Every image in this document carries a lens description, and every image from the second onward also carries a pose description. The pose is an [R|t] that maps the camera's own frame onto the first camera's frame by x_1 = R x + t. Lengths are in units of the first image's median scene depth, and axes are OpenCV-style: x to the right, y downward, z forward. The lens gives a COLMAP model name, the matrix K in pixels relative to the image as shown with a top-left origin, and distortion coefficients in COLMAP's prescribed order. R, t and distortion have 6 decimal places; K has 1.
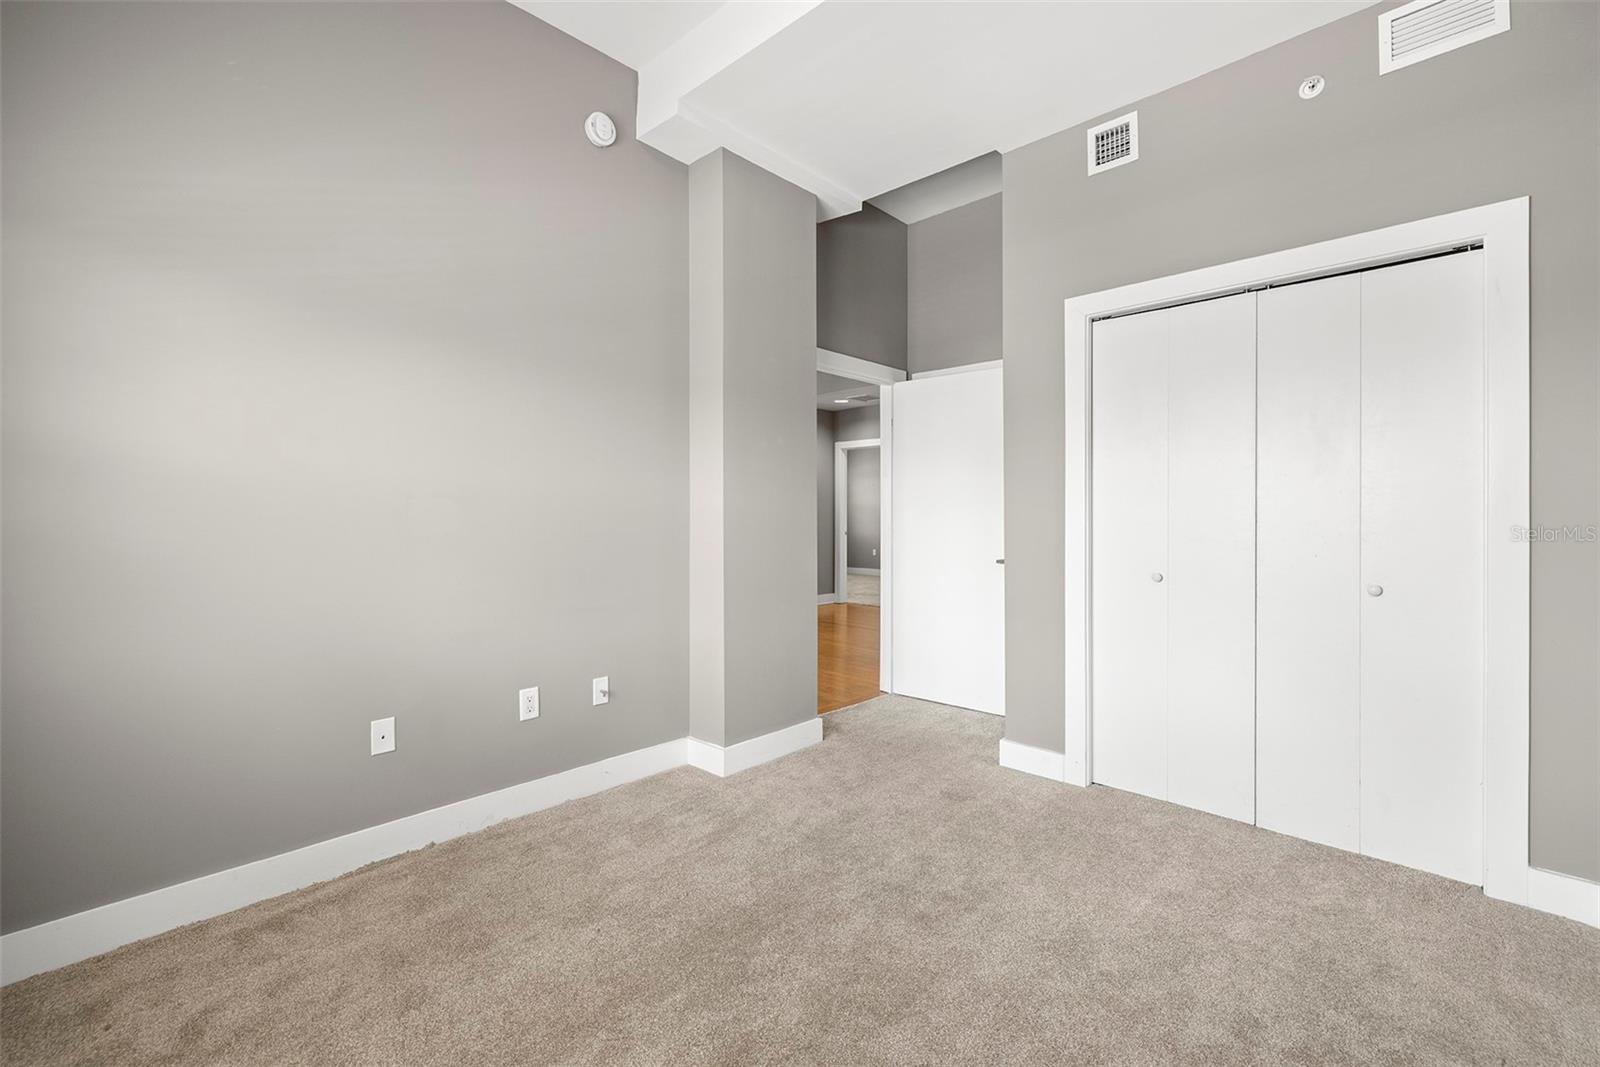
lens RADIAL K [[680.9, 0, 795.4], [0, 680.9, 521.8], [0, 0, 1]] dist [-0.002096, 0.000281]
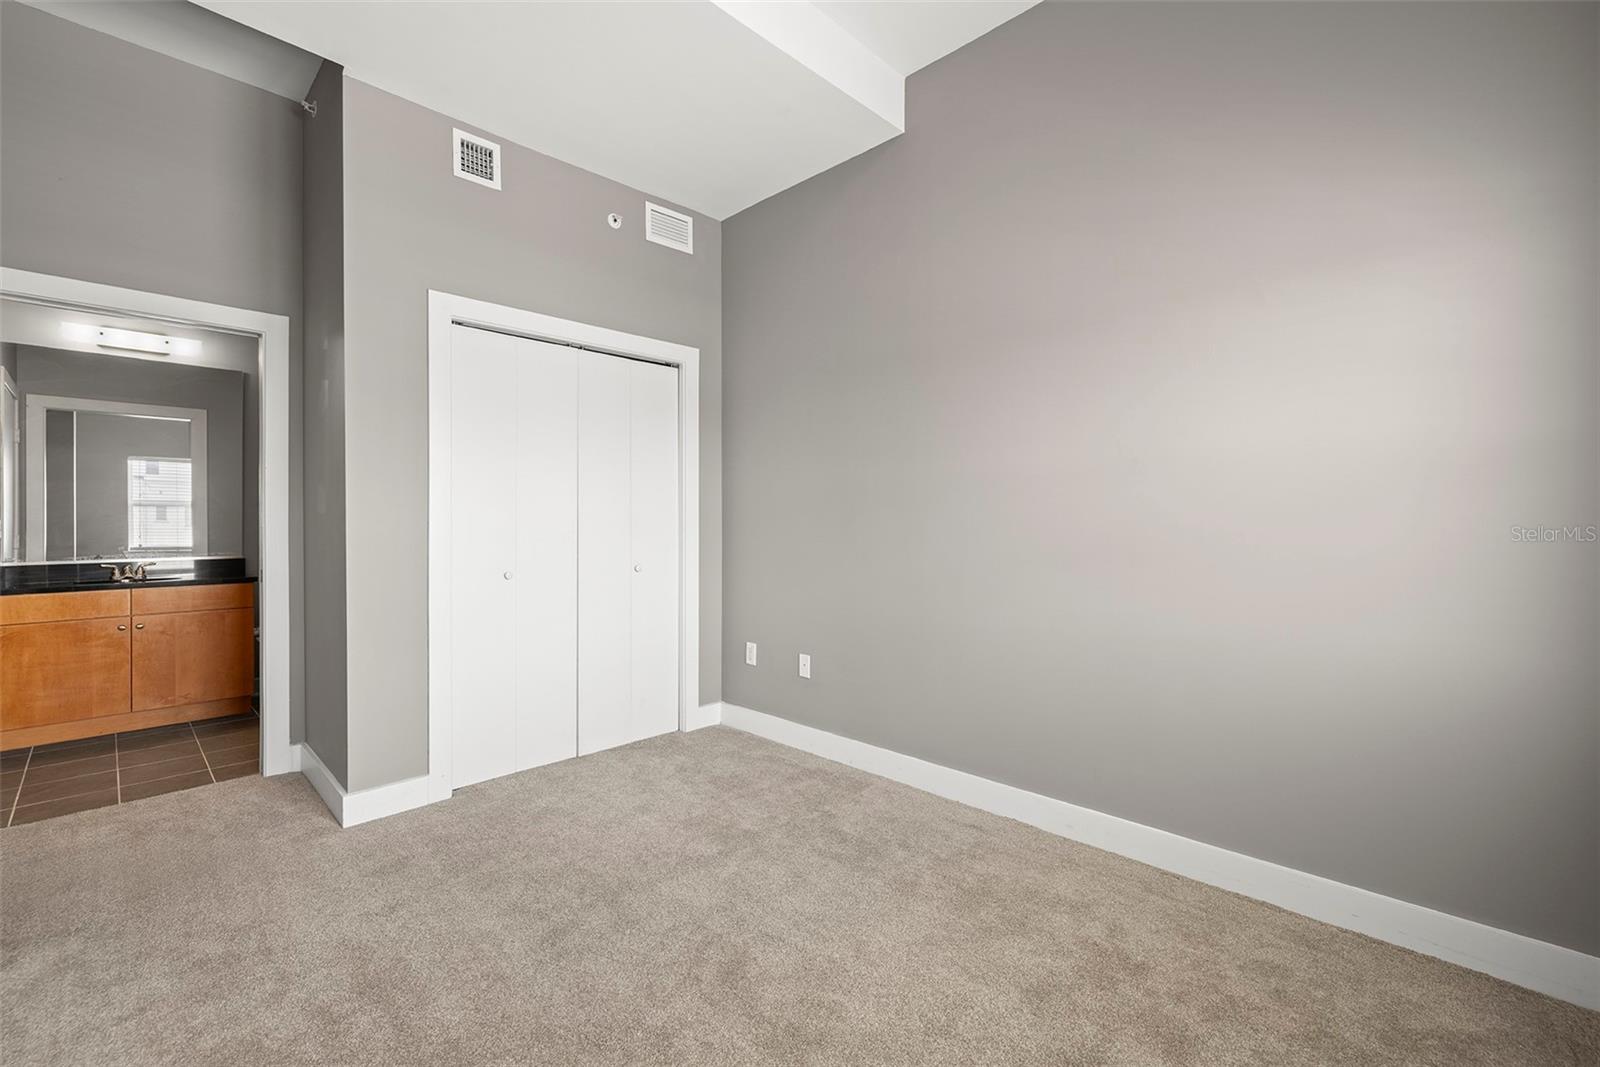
lens RADIAL K [[680.9, 0, 792.9], [0, 680.9, 529.1], [0, 0, 1]] dist [-0.002096, 0.000281]
pose [[0.009945, -0.013307, 0.999862, -0.567645], [0.009006, 0.999872, 0.013217, -0.004872], [-0.999910, 0.008874, 0.010064, 0.515911]]
